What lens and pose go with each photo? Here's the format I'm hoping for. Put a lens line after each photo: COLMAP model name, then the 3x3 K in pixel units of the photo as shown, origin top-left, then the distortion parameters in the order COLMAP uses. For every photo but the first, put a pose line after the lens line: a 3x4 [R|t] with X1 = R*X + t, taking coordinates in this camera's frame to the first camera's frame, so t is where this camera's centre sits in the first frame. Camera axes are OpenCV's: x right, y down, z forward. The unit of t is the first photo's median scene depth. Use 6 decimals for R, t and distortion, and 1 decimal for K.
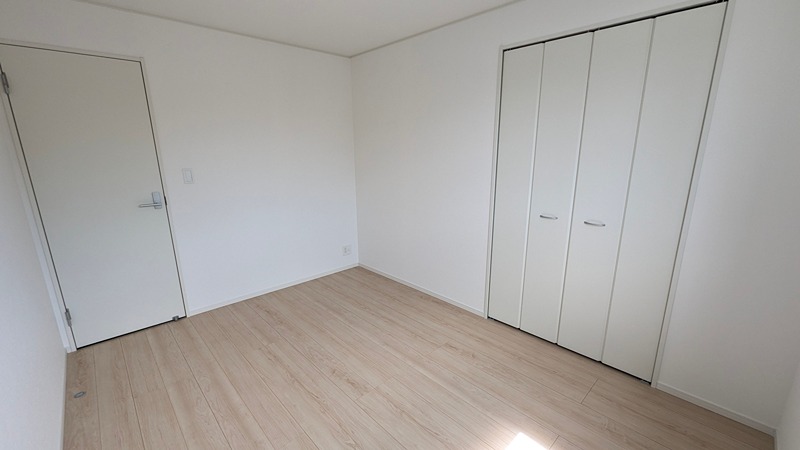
lens RADIAL K [[330.9, 0, 403.3], [0, 330.9, 228.4], [0, 0, 1]] dist [0.001532, -0.000048]
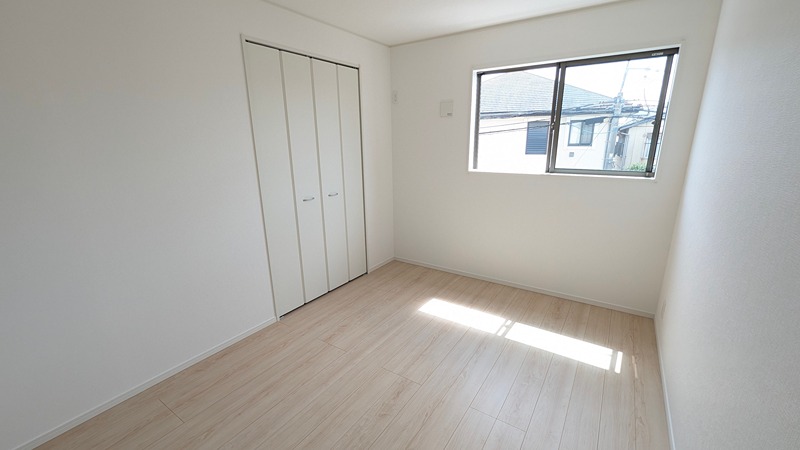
lens RADIAL K [[330.9, 0, 403.3], [0, 330.9, 228.4], [0, 0, 1]] dist [0.001532, -0.000048]
pose [[-0.218077, -0.250821, 0.943150, -0.816033], [0.240759, 0.922714, 0.301055, -0.217559], [-0.945768, 0.292725, -0.140836, 0.860167]]
